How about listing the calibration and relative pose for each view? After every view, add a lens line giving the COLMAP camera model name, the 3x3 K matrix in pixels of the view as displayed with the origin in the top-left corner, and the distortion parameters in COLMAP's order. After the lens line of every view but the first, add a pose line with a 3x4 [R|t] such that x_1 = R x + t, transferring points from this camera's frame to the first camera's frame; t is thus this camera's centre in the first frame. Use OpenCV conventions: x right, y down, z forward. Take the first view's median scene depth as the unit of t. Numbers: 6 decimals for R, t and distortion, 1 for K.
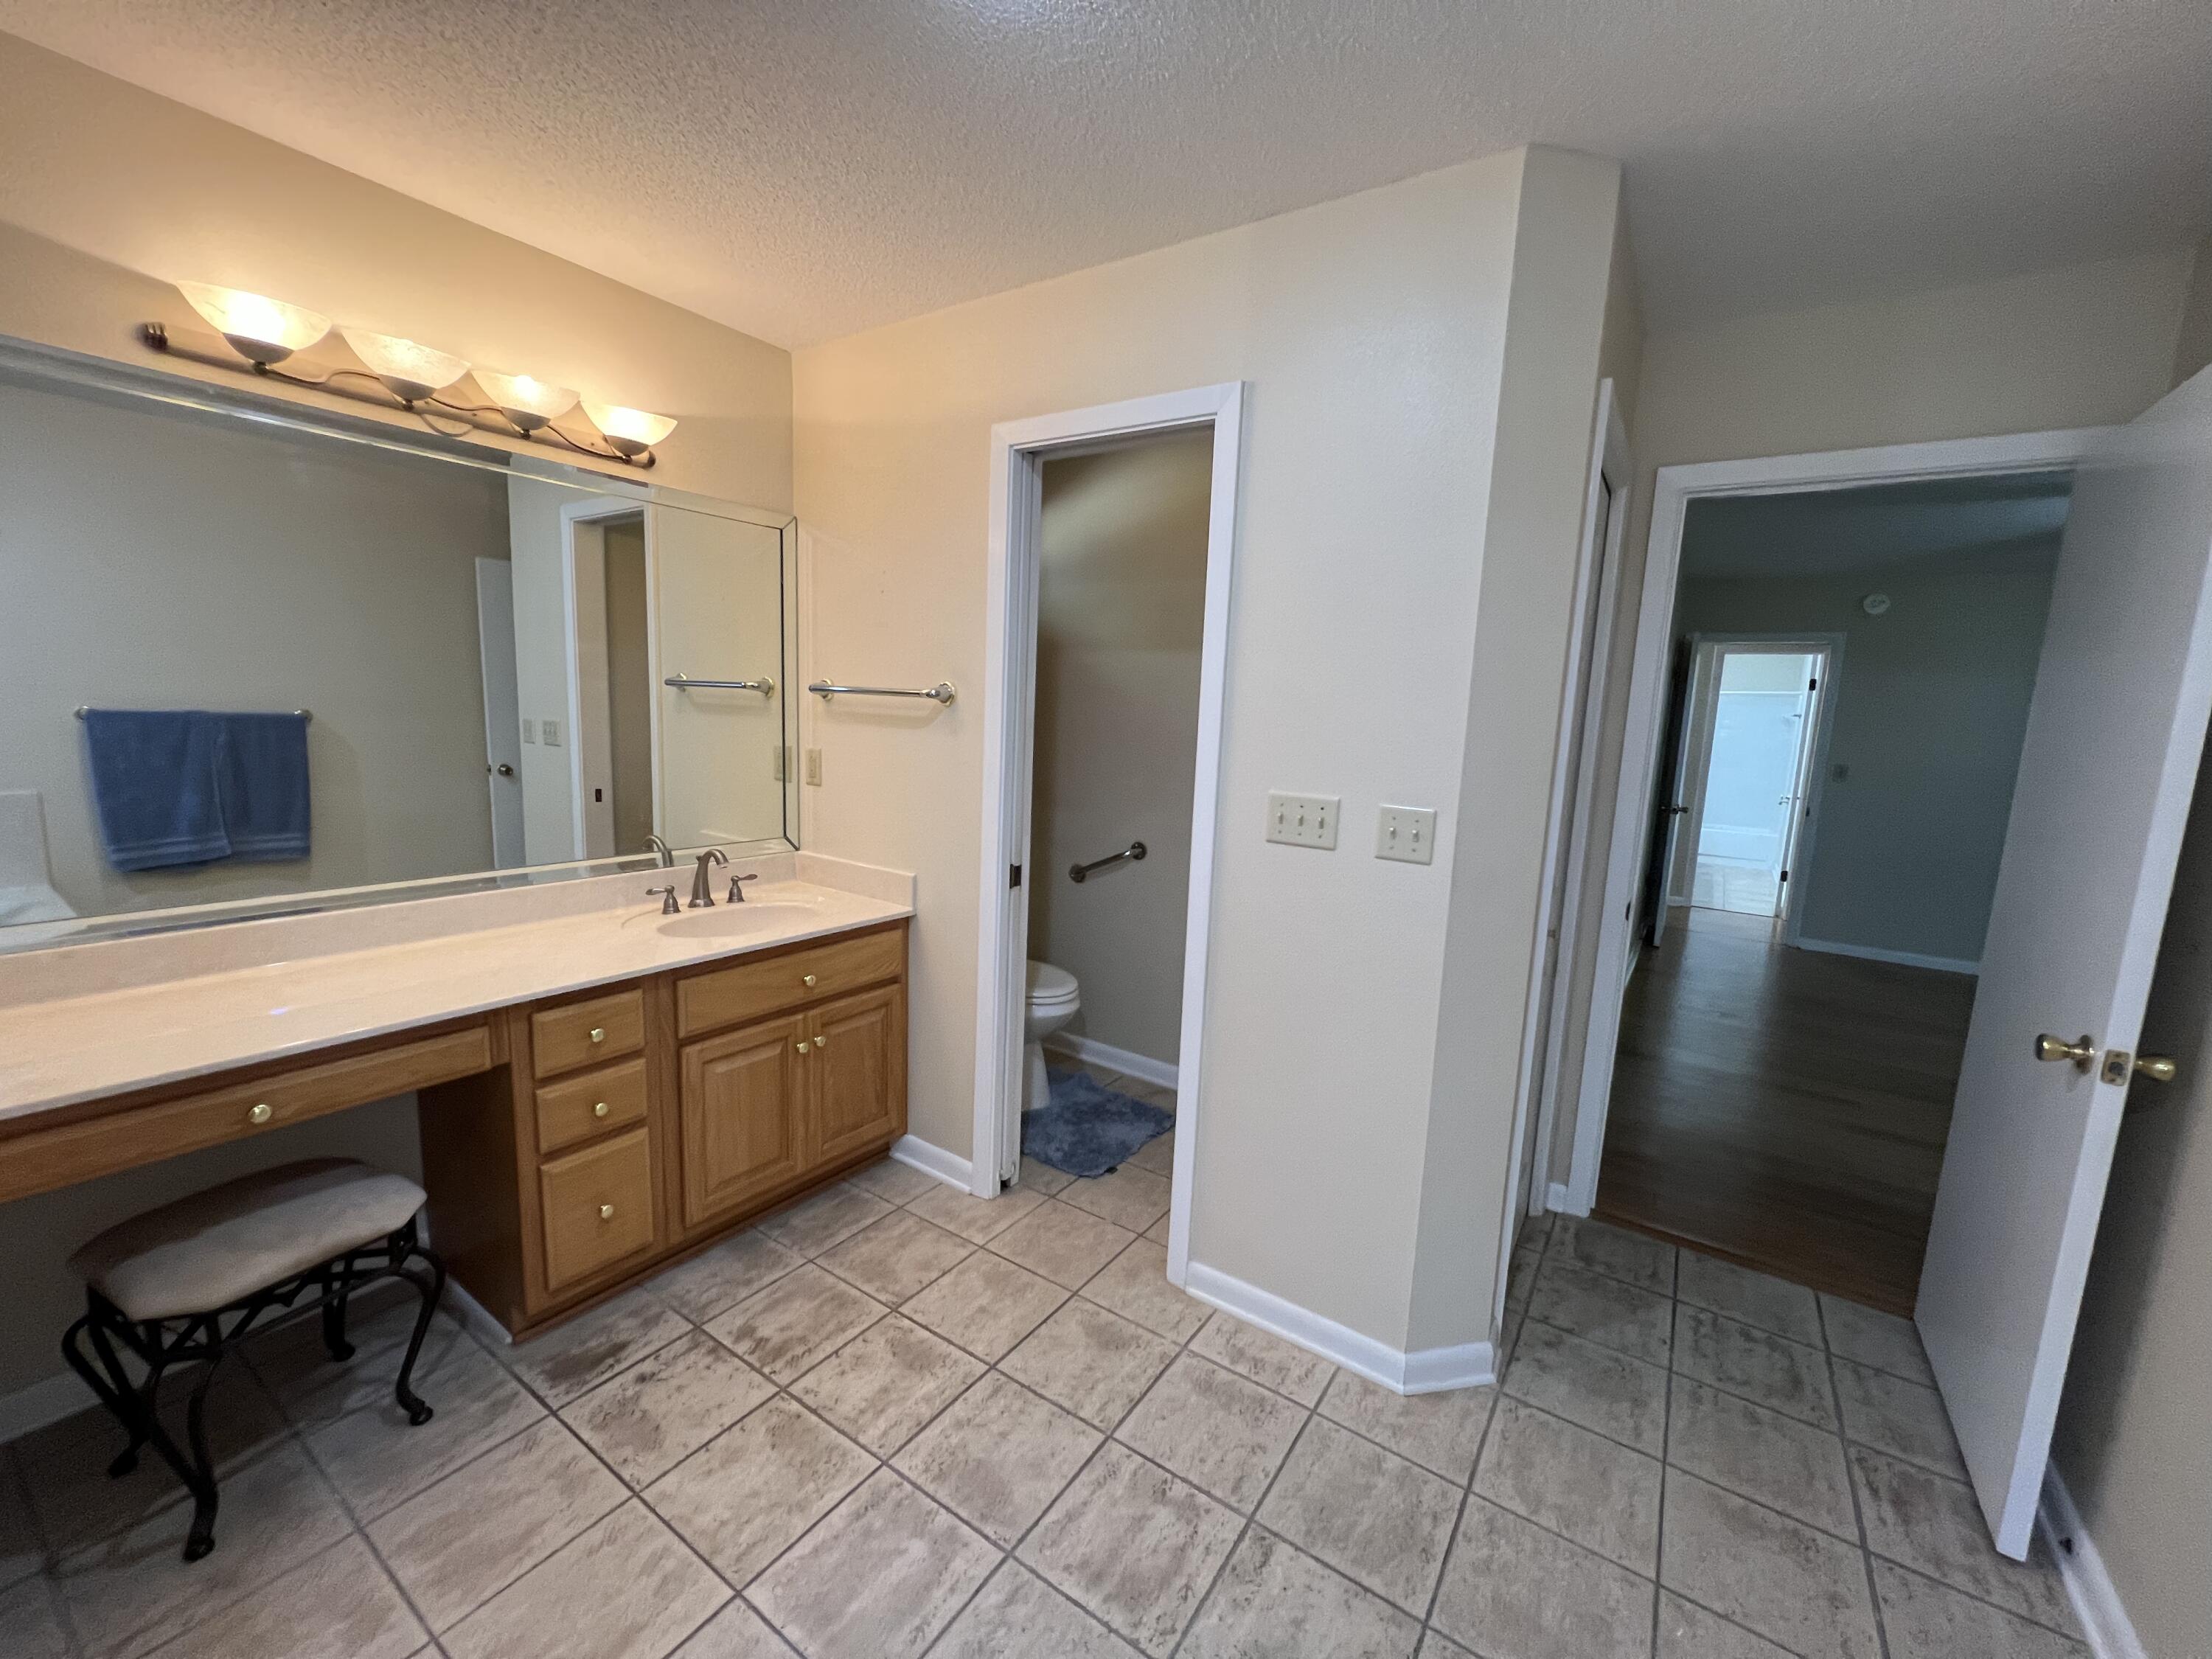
lens RADIAL K [[887.6, 0, 1106.8], [0, 887.6, 832.3], [0, 0, 1]] dist [-0.000662, 0.000876]
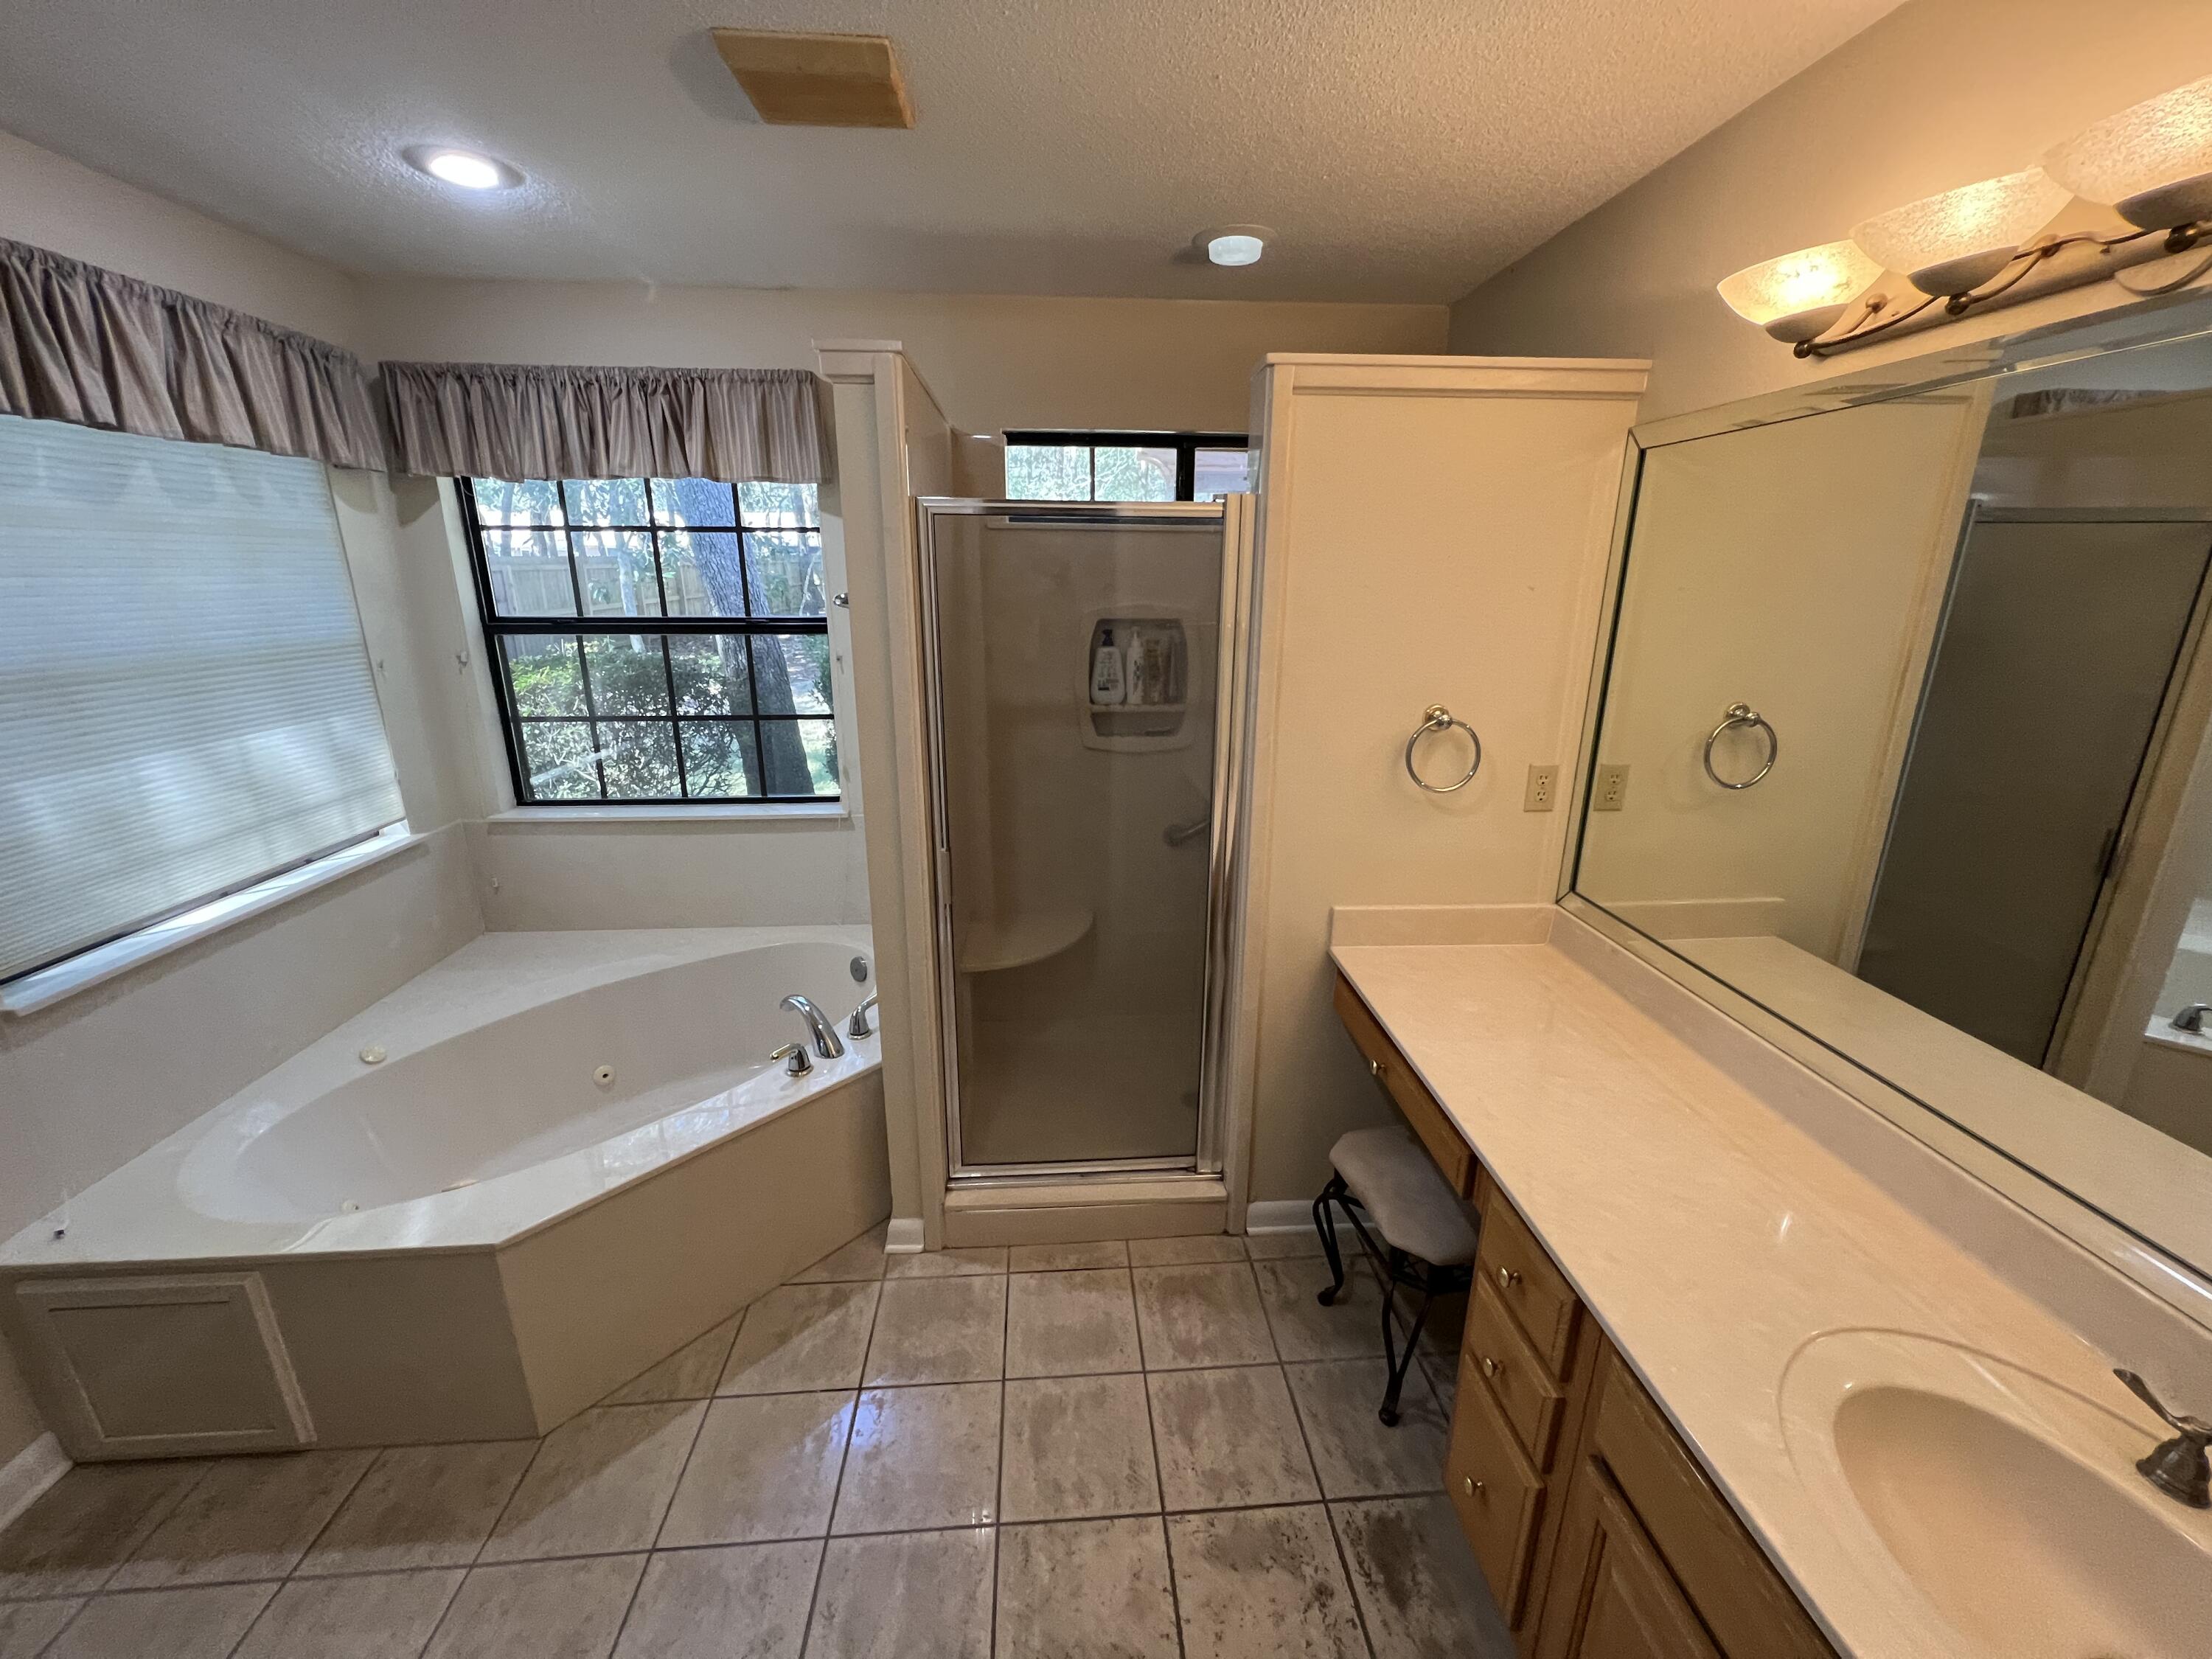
lens RADIAL K [[884.1, 0, 1105.5], [0, 884.1, 833.4], [0, 0, 1]] dist [-0.000343, 0.000075]
pose [[-0.784459, 0.129510, -0.606508, 0.036752], [-0.126463, 0.924001, 0.360873, -0.277496], [0.607150, 0.359791, -0.708462, 1.103460]]
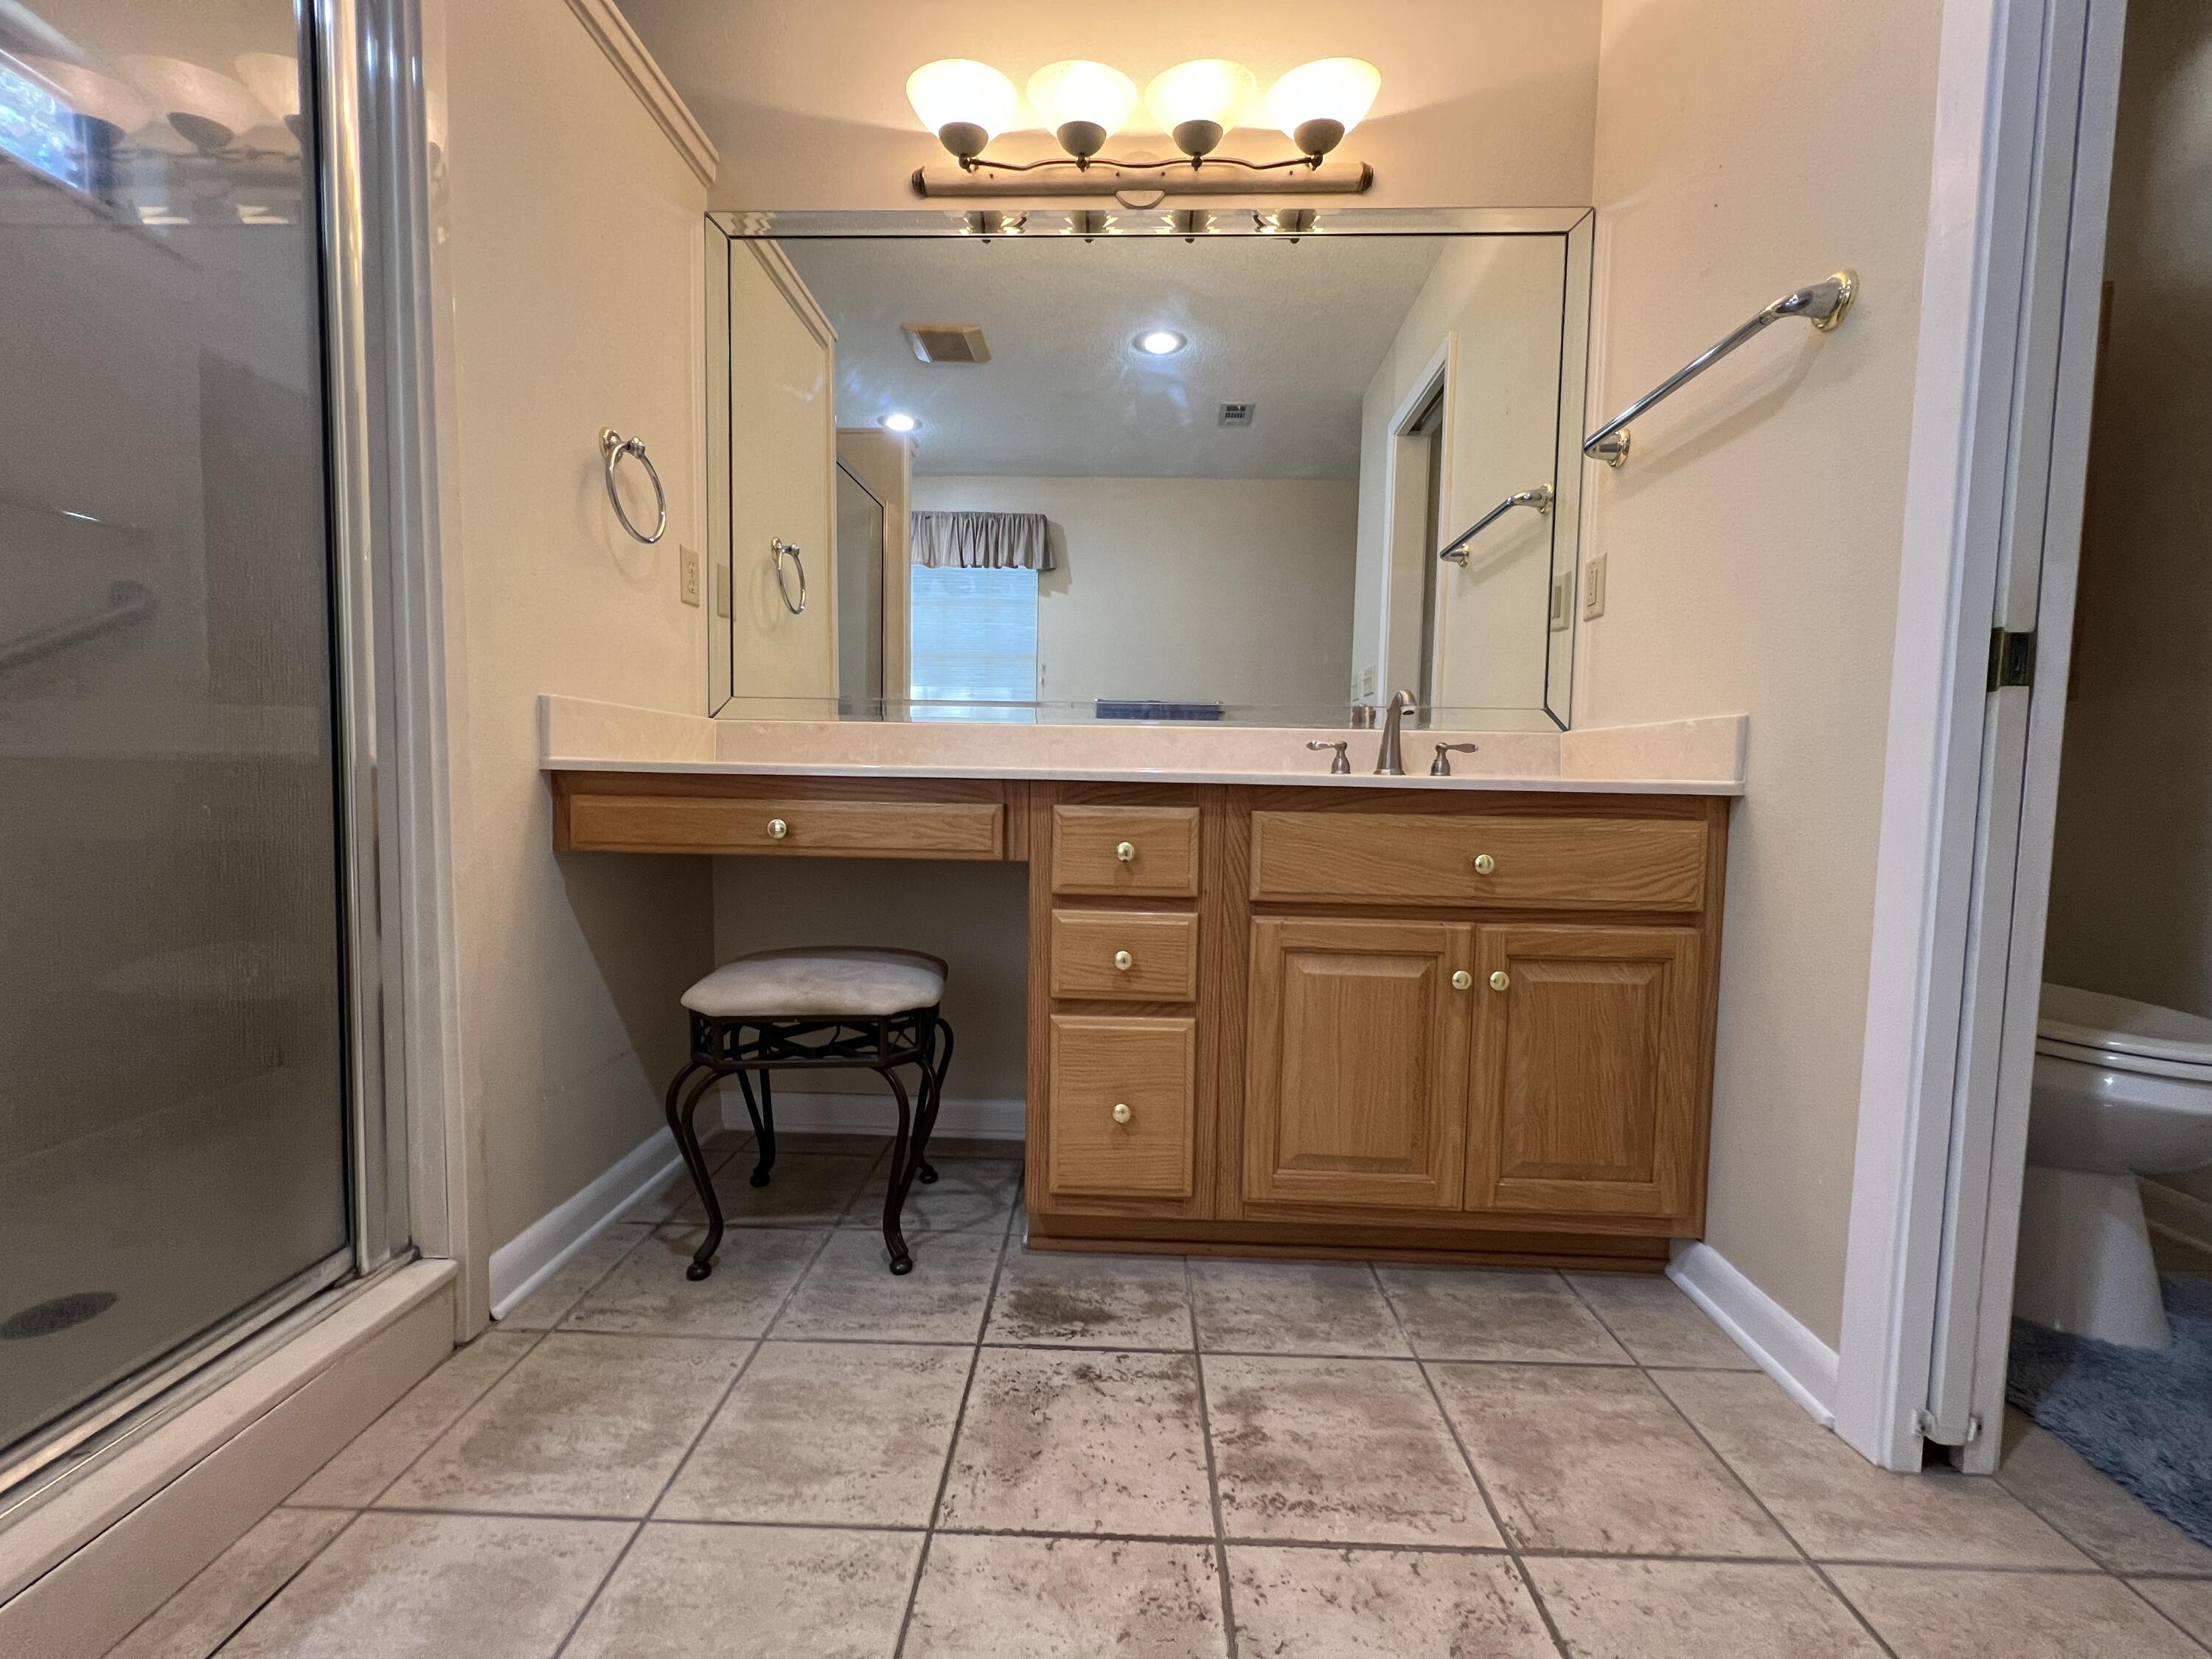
lens RADIAL K [[887.6, 0, 1106.8], [0, 887.6, 832.3], [0, 0, 1]] dist [-0.000662, 0.000876]
pose [[0.538820, 0.018907, -0.842209, 0.017456], [-0.116249, 0.991852, -0.052106, 0.236954], [0.834362, 0.125982, 0.536628, 0.567355]]
